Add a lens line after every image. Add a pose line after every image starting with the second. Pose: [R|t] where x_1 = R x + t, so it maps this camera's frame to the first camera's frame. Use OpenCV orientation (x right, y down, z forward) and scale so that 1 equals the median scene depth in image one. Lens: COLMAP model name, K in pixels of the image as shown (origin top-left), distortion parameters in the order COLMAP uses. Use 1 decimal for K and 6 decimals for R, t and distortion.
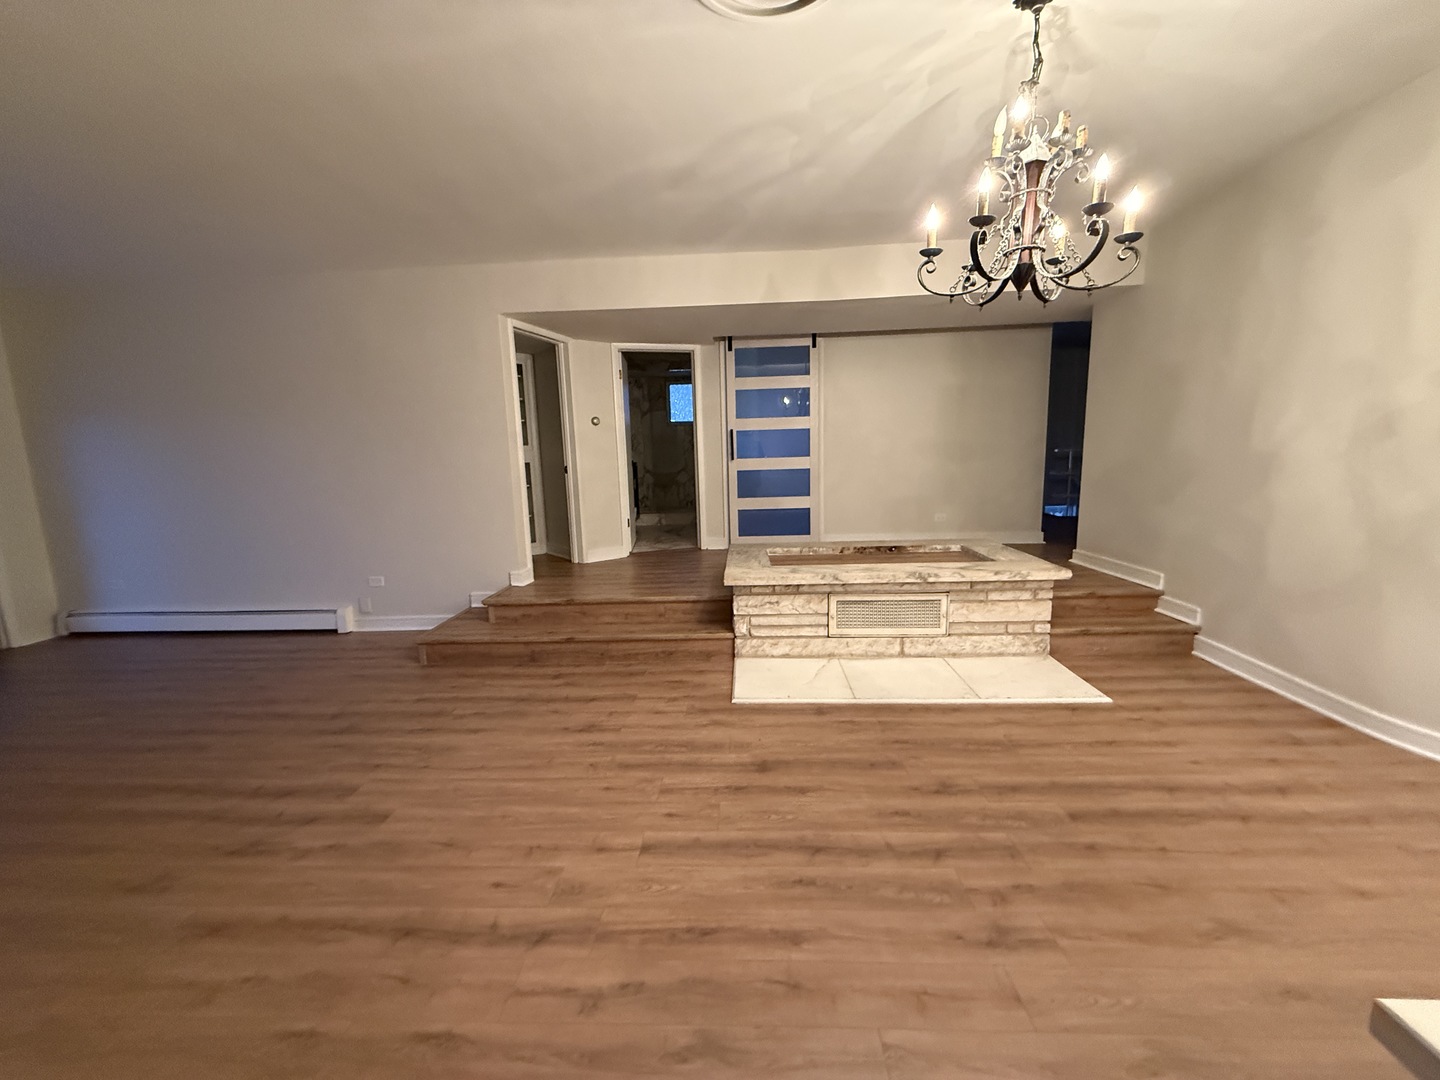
lens RADIAL K [[572.8, 0, 715.7], [0, 572.8, 539.6], [0, 0, 1]] dist [-0.001030, -0.000140]
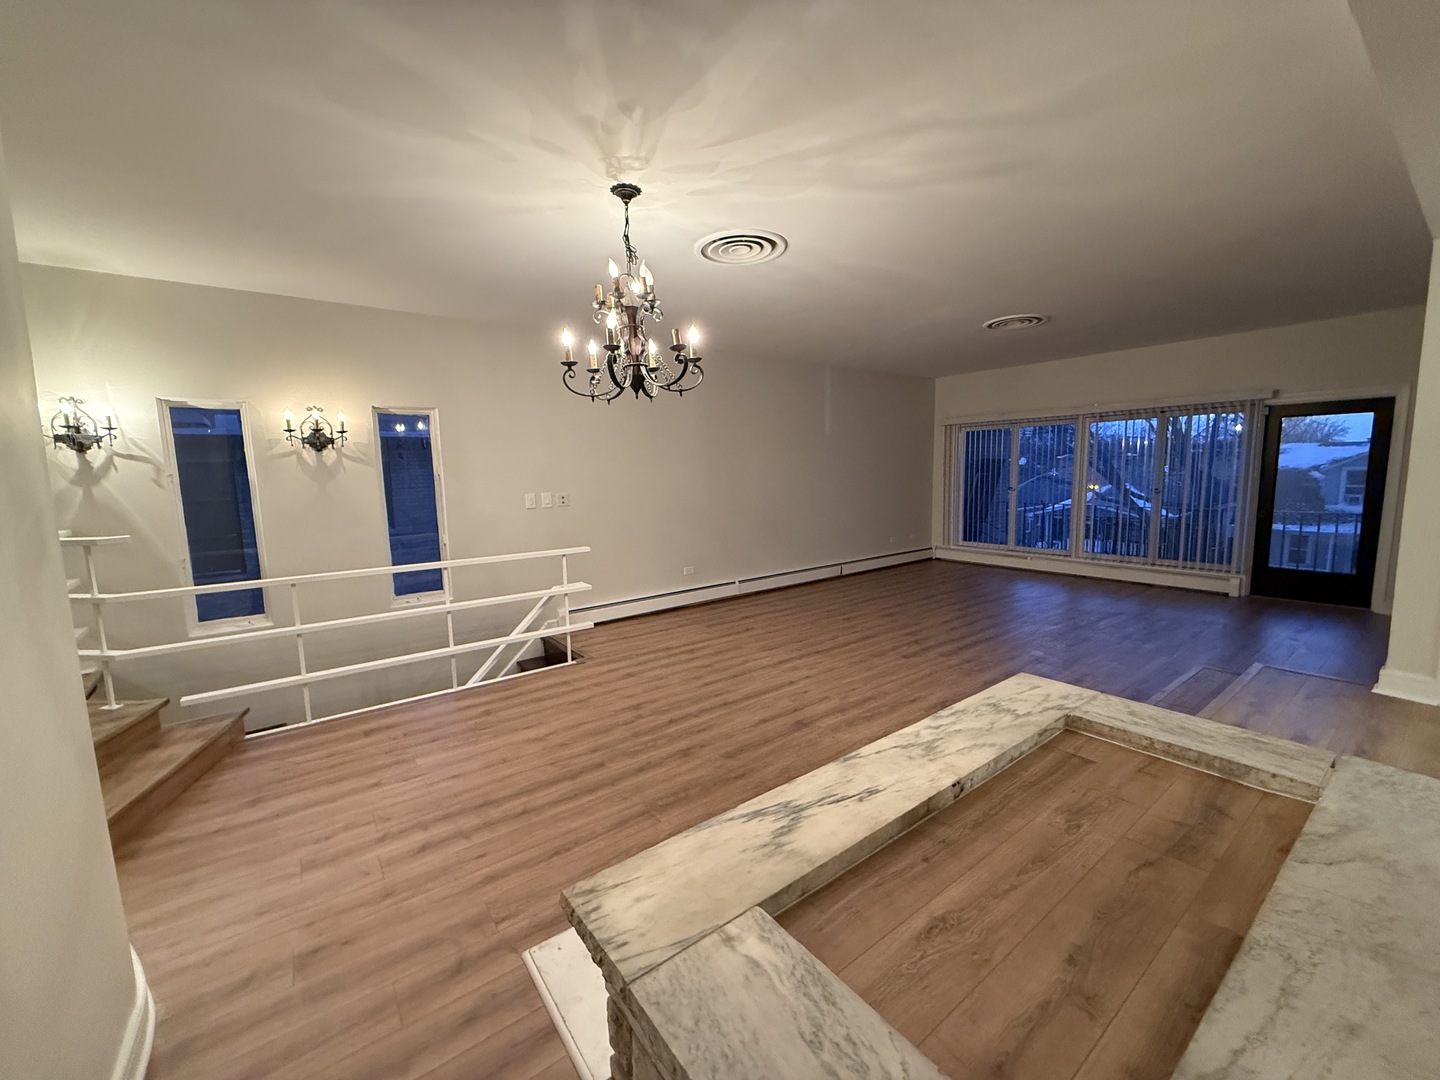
lens RADIAL K [[572.8, 0, 715.7], [0, 572.8, 539.6], [0, 0, 1]] dist [-0.001030, -0.000140]
pose [[-0.773100, 0.127823, -0.621271, 0.697275], [-0.045598, 0.965749, 0.255440, -0.246006], [0.632643, 0.225810, -0.740792, 1.204141]]
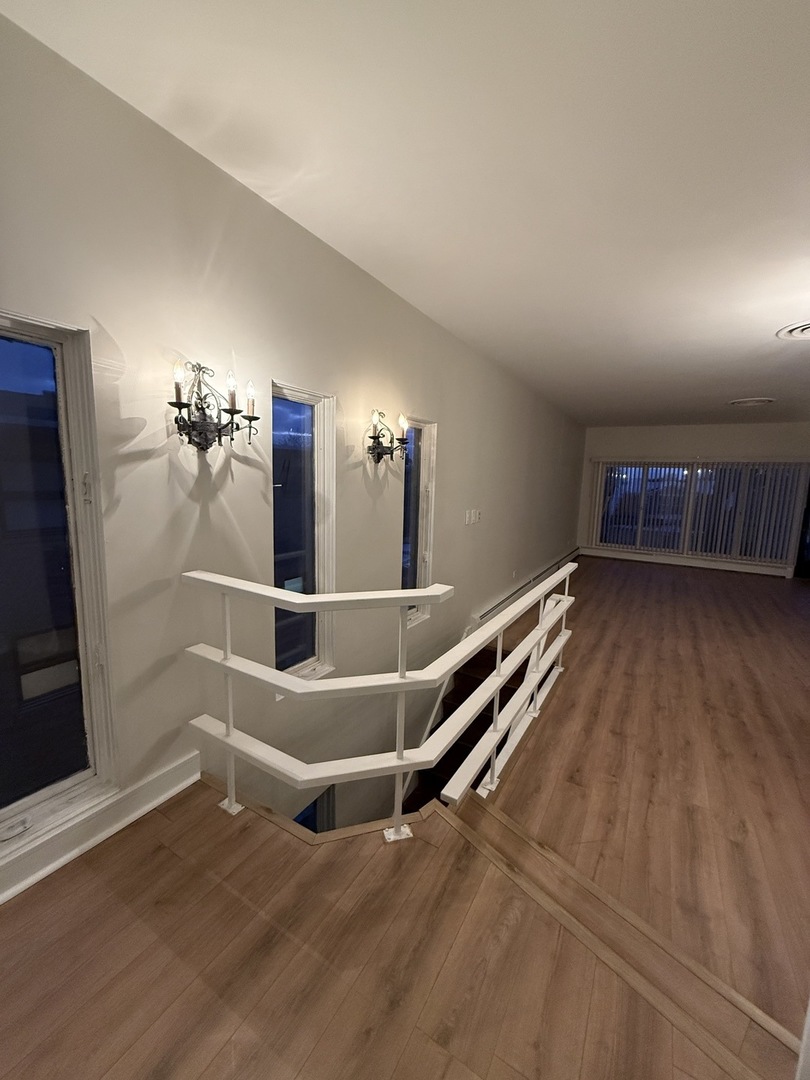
lens RADIAL K [[429.6, 0, 404.5], [0, 429.6, 537.4], [0, 0, 1]] dist [-0.001030, -0.000140]
pose [[-0.476633, 0.139380, -0.867983, 1.223827], [-0.145021, 0.961358, 0.234009, -0.142735], [0.867058, 0.237412, -0.438001, 0.198591]]
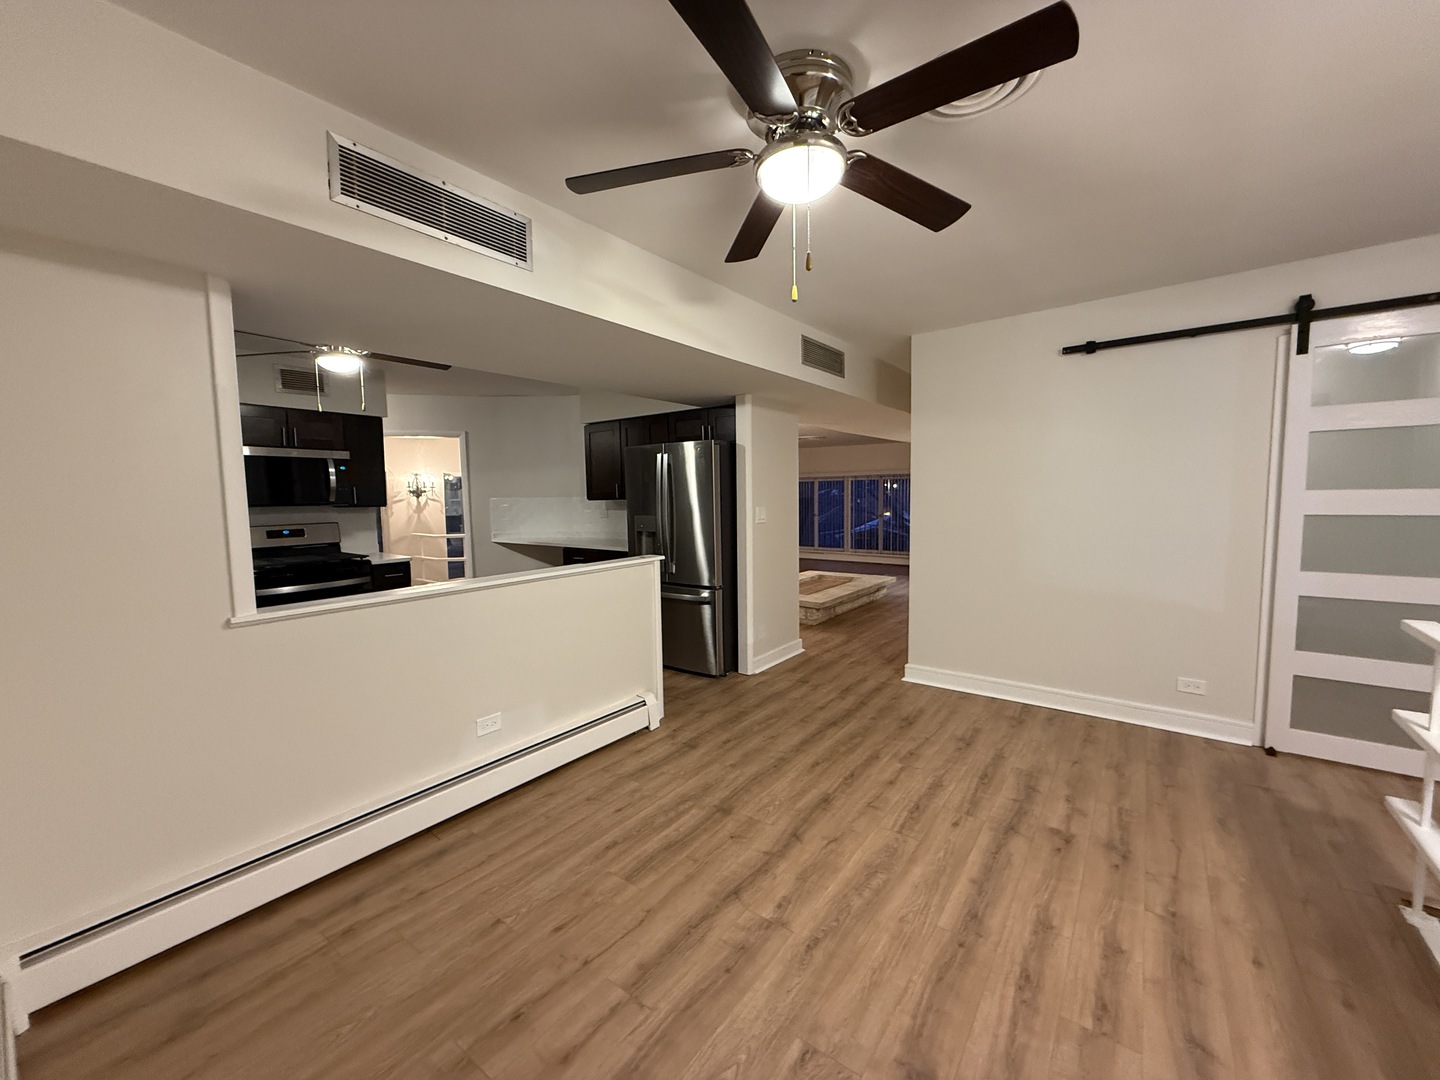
lens RADIAL K [[572.8, 0, 715.7], [0, 572.8, 539.6], [0, 0, 1]] dist [-0.001030, -0.000140]
pose [[-0.566695, 0.105915, -0.817091, 2.025272], [-0.091062, 0.977576, 0.189874, -0.442987], [0.818880, 0.182006, -0.544343, 1.852248]]
